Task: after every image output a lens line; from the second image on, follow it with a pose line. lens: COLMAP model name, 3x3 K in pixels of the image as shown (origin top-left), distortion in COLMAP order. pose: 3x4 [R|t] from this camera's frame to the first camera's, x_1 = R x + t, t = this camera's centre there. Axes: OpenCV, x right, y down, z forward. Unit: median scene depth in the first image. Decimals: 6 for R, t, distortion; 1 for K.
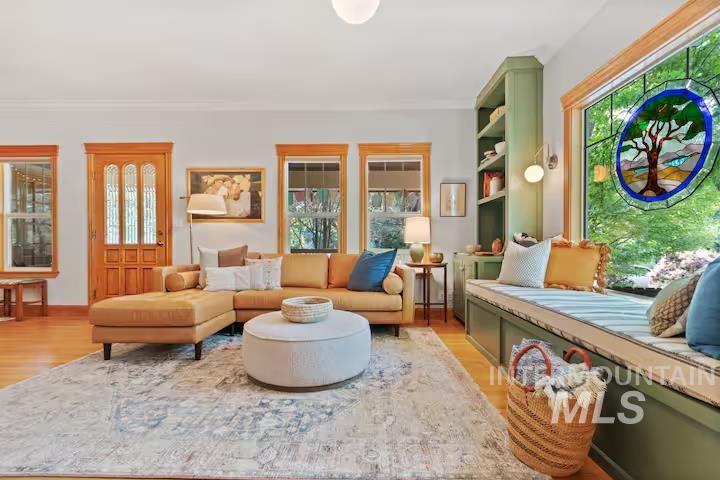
lens RADIAL K [[333.2, 0, 355.2], [0, 333.2, 242.5], [0, 0, 1]] dist [0.002665, -0.001814]
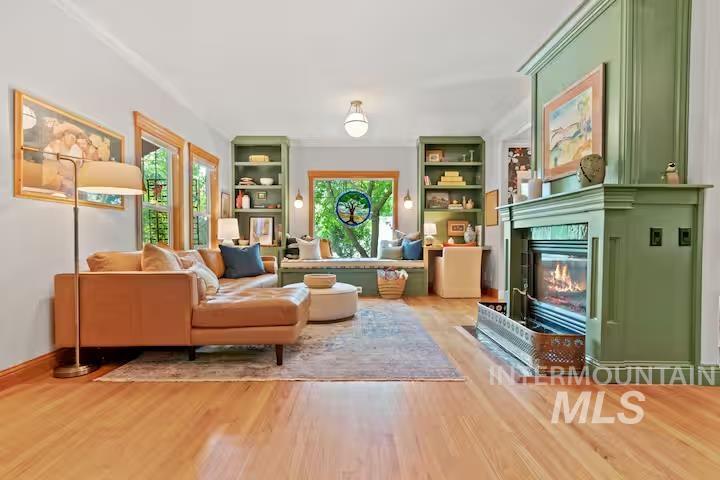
lens RADIAL K [[333.2, 0, 353.1], [0, 333.2, 242.5], [0, 0, 1]] dist [0.002665, -0.001814]
pose [[-0.022666, -0.004177, 0.999734, -1.380185], [0.000436, 0.999991, 0.004188, 0.011341], [-0.999743, 0.000531, -0.022664, 0.681329]]
